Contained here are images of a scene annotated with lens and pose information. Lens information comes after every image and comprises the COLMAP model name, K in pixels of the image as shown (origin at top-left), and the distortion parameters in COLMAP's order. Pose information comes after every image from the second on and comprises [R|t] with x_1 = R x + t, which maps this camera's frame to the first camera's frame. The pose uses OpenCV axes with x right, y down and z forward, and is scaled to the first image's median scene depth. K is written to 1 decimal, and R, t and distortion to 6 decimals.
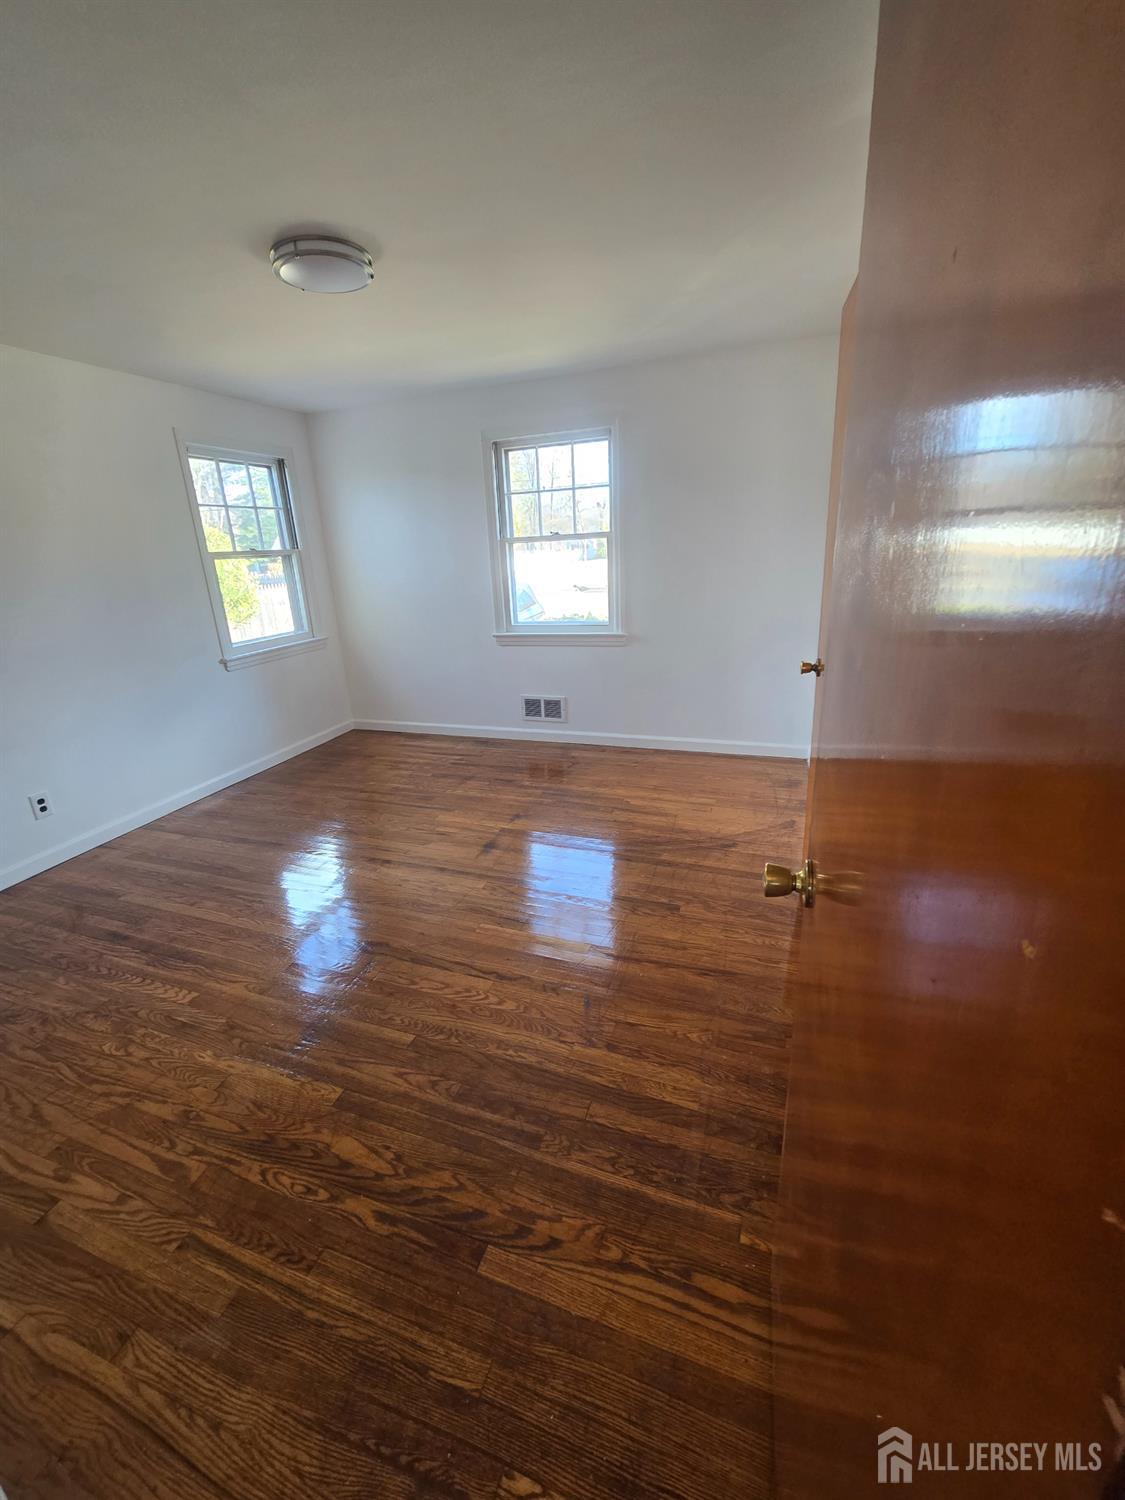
lens RADIAL K [[618.3, 0, 542.6], [0, 618.3, 746.3], [0, 0, 1]] dist [-0.000755, 0.000362]
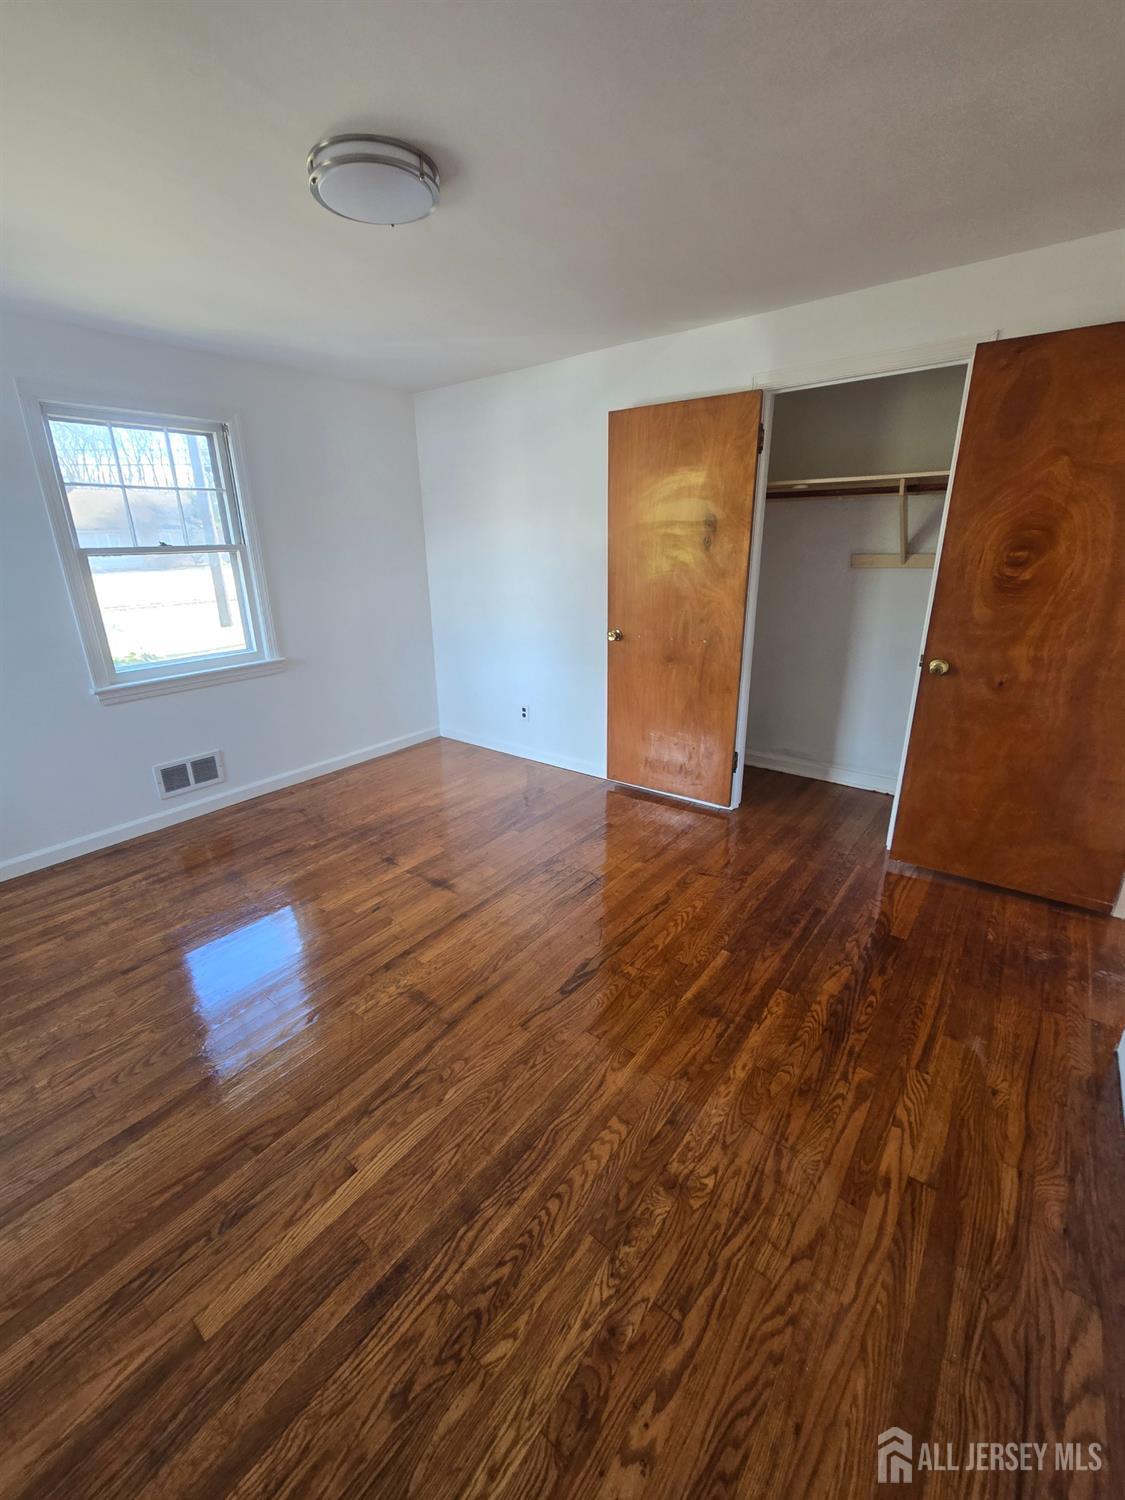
lens RADIAL K [[618.3, 0, 542.6], [0, 618.3, 746.3], [0, 0, 1]] dist [-0.000755, 0.000362]
pose [[0.311098, -0.261799, 0.913608, -0.904576], [0.300207, 0.939160, 0.166896, -0.148273], [-0.901717, 0.222351, 0.370765, 0.533367]]
